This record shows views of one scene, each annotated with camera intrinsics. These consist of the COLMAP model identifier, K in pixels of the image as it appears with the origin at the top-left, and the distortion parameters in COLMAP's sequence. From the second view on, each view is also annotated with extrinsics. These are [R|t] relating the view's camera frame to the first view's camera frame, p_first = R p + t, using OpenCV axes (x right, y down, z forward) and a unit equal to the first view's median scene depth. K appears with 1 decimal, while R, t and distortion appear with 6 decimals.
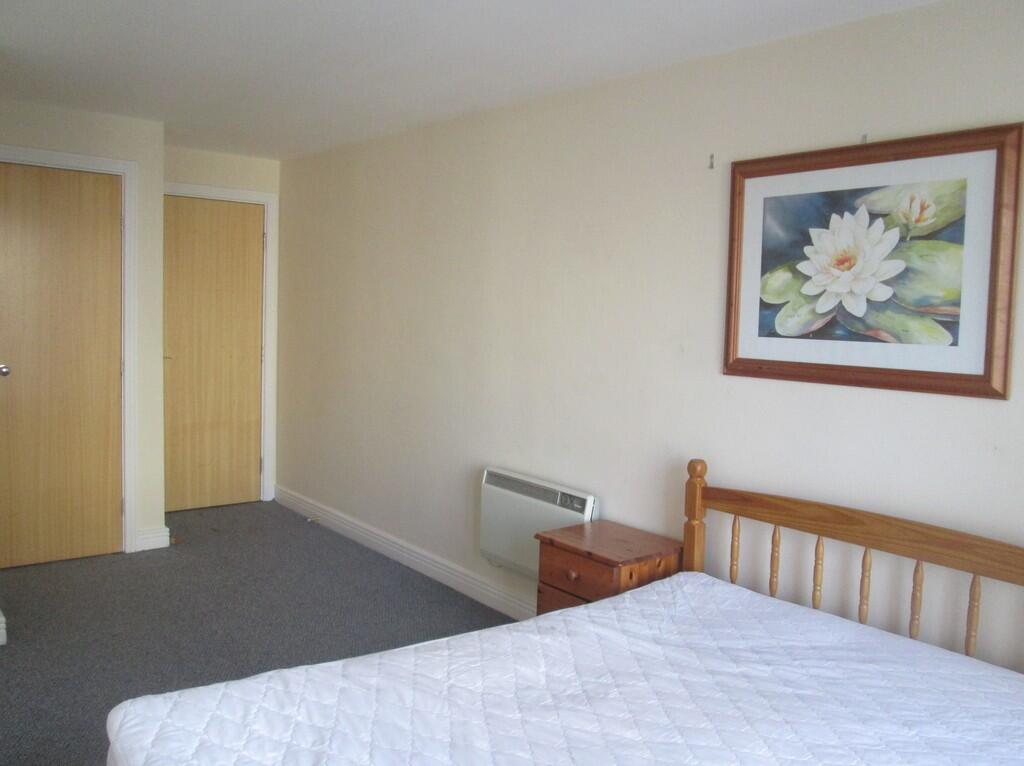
lens RADIAL K [[851.0, 0, 506.2], [0, 851.0, 380.4], [0, 0, 1]] dist [-0.041439, 0.016633]
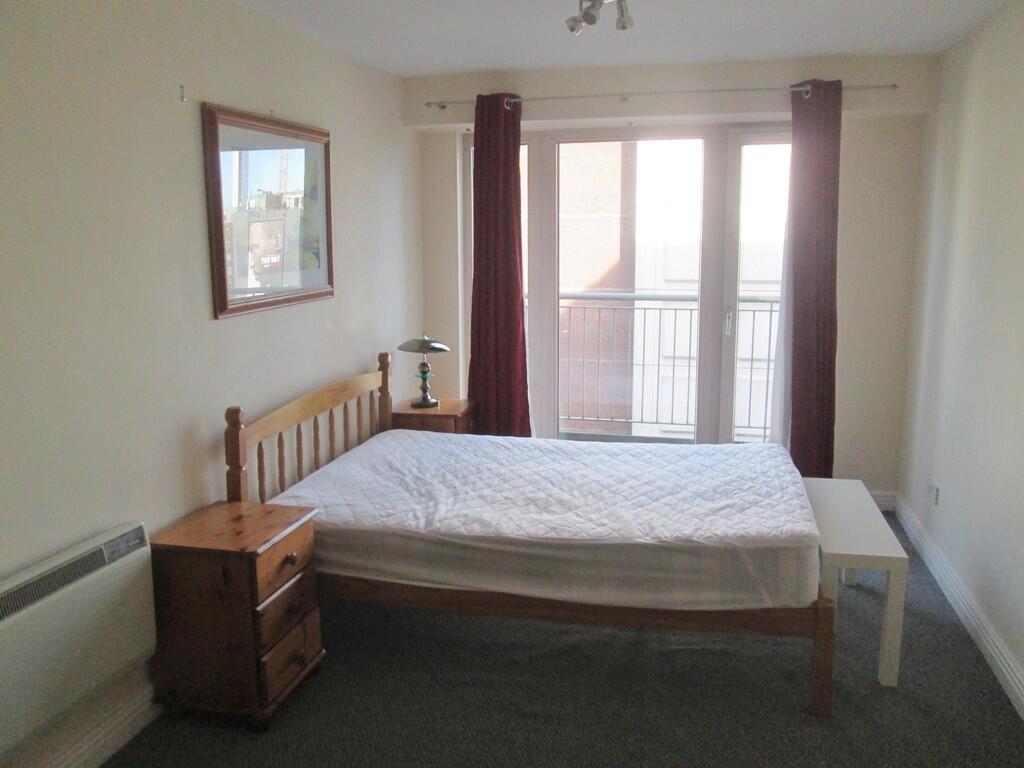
lens RADIAL K [[856.1, 0, 512.0], [0, 856.1, 384.0], [0, 0, 1]] dist [-0.124430, 0.161023]
pose [[-0.611293, -0.162406, 0.774561, -0.940060], [0.055036, 0.967624, 0.246321, -0.201265], [-0.789488, 0.193204, -0.582564, 1.677255]]
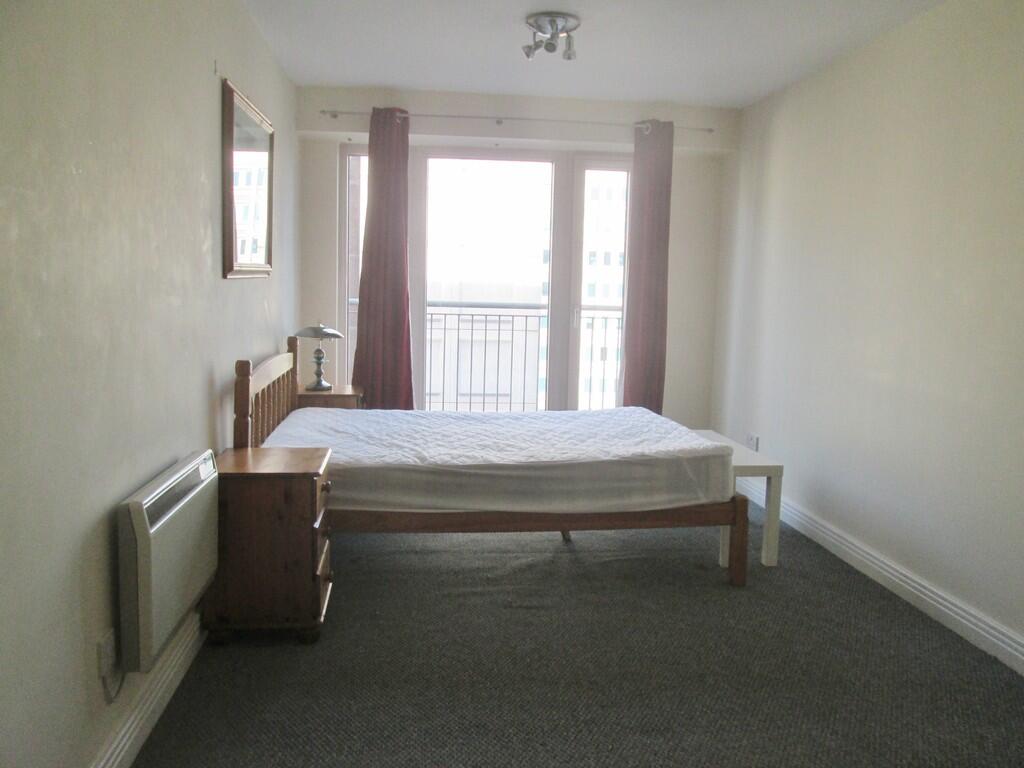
lens RADIAL K [[851.0, 0, 506.2], [0, 851.0, 381.4], [0, 0, 1]] dist [-0.041439, 0.016633]
pose [[-0.842162, -0.112739, 0.527307, -0.799964], [-0.005952, 0.979783, 0.199973, -0.122962], [-0.539192, 0.165271, -0.825807, 2.170546]]
